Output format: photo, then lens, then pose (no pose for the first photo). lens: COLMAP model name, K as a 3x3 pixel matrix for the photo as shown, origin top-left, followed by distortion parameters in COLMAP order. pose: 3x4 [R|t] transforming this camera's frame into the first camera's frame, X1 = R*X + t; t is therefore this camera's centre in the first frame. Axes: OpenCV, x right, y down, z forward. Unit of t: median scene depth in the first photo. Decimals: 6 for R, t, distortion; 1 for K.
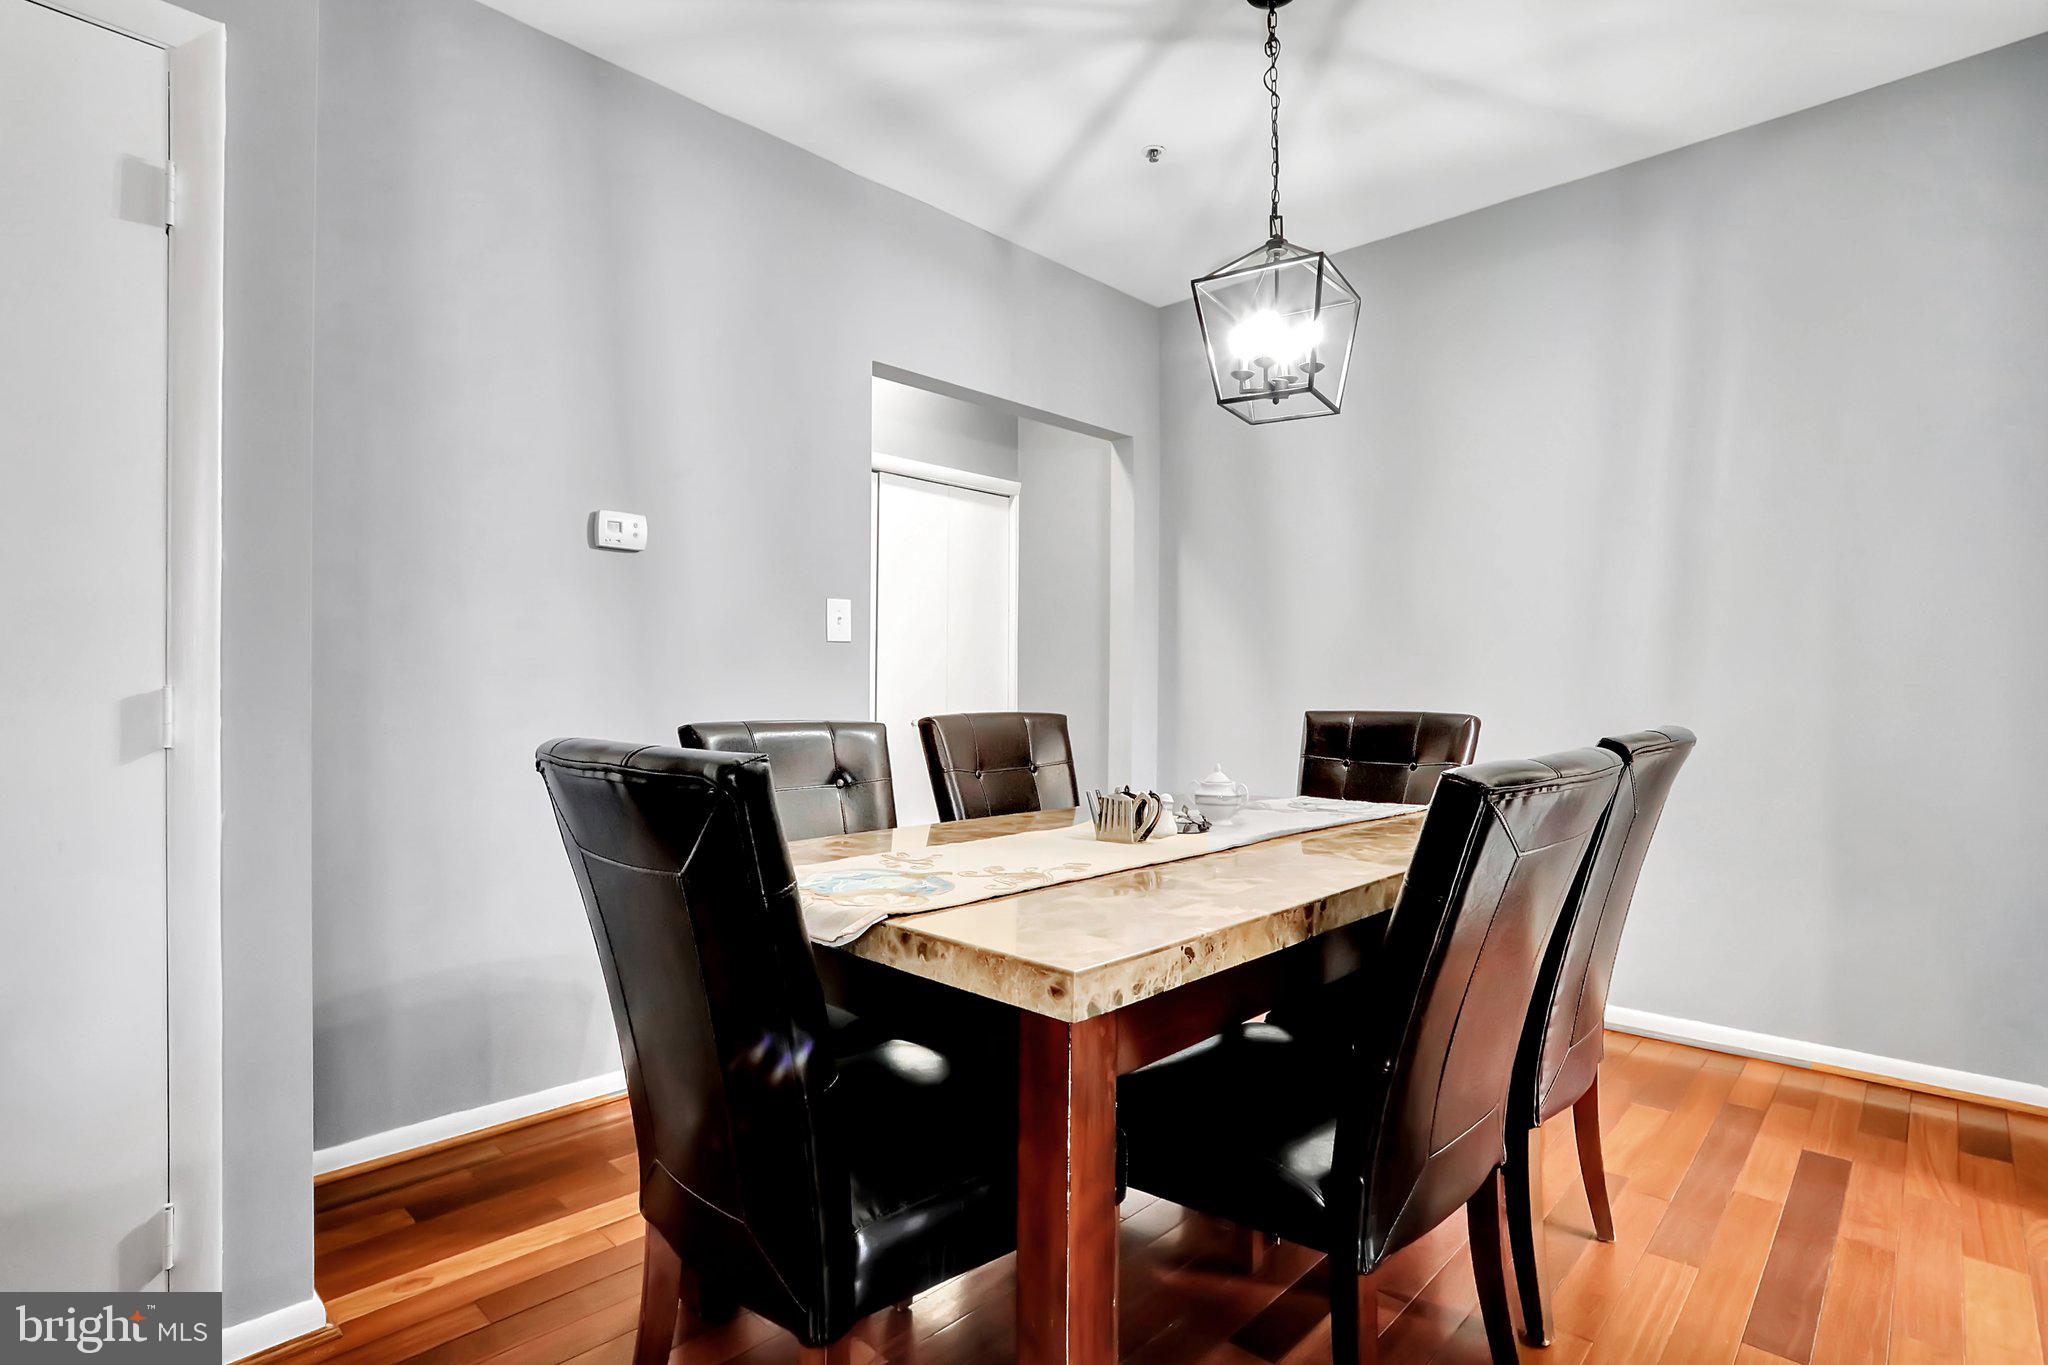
lens RADIAL K [[998.0, 0, 1024.0], [0, 998.0, 682.5], [0, 0, 1]] dist [-0.000275, 0.000008]
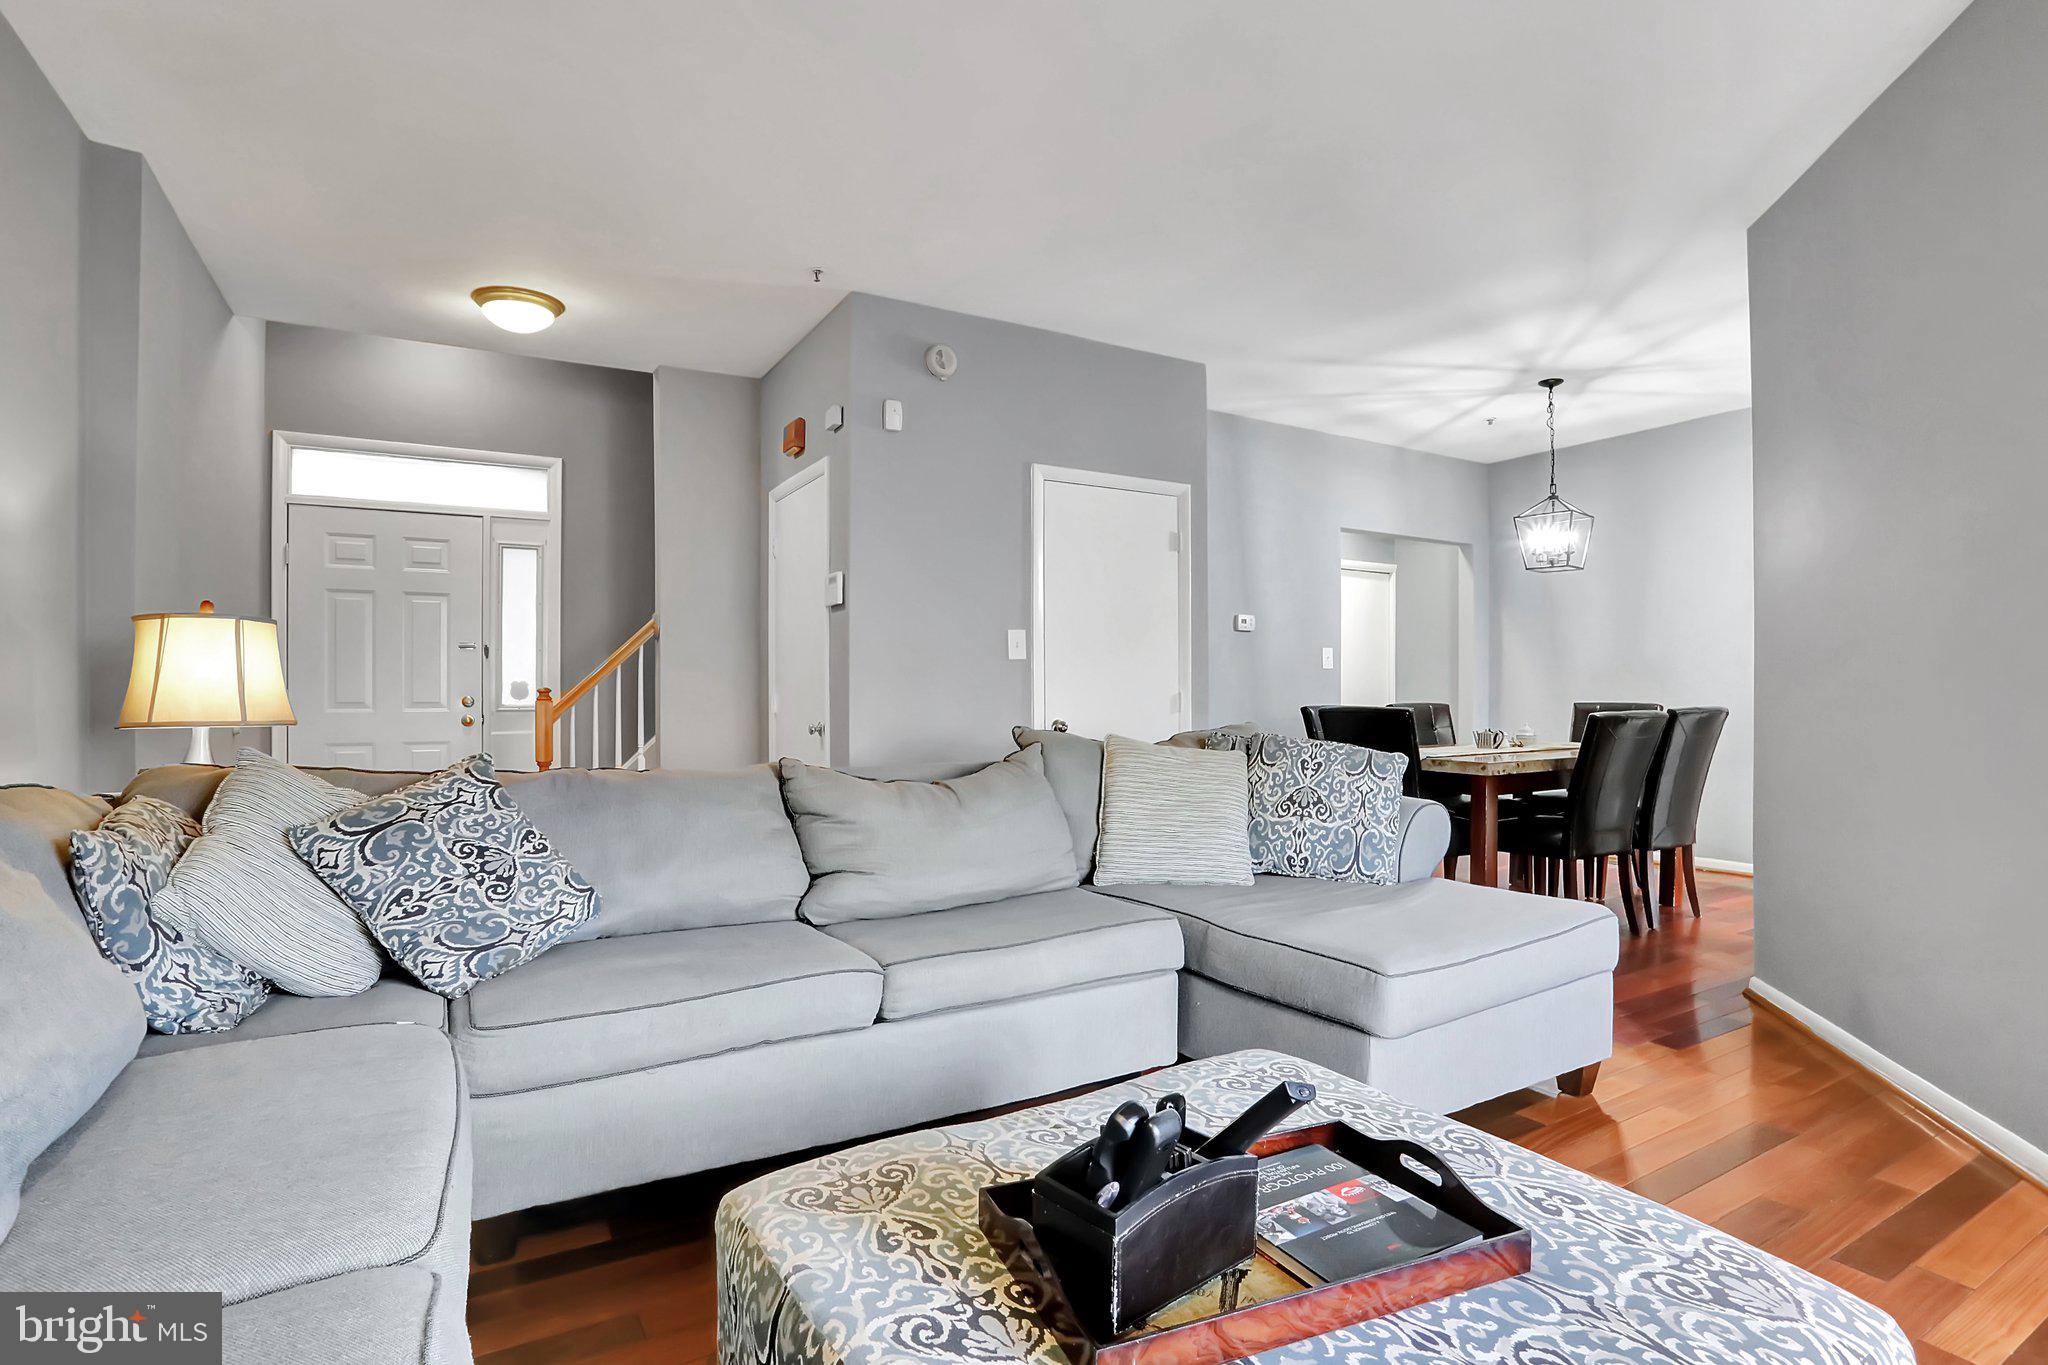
lens RADIAL K [[1032.7, 0, 1024.0], [0, 1032.7, 682.5], [0, 0, 1]] dist [-0.024721, -0.000176]
pose [[0.965284, -0.003331, -0.261182, -0.273928], [0.004179, 0.999988, 0.002690, -0.023461], [0.261170, -0.003688, 0.965286, -1.420590]]
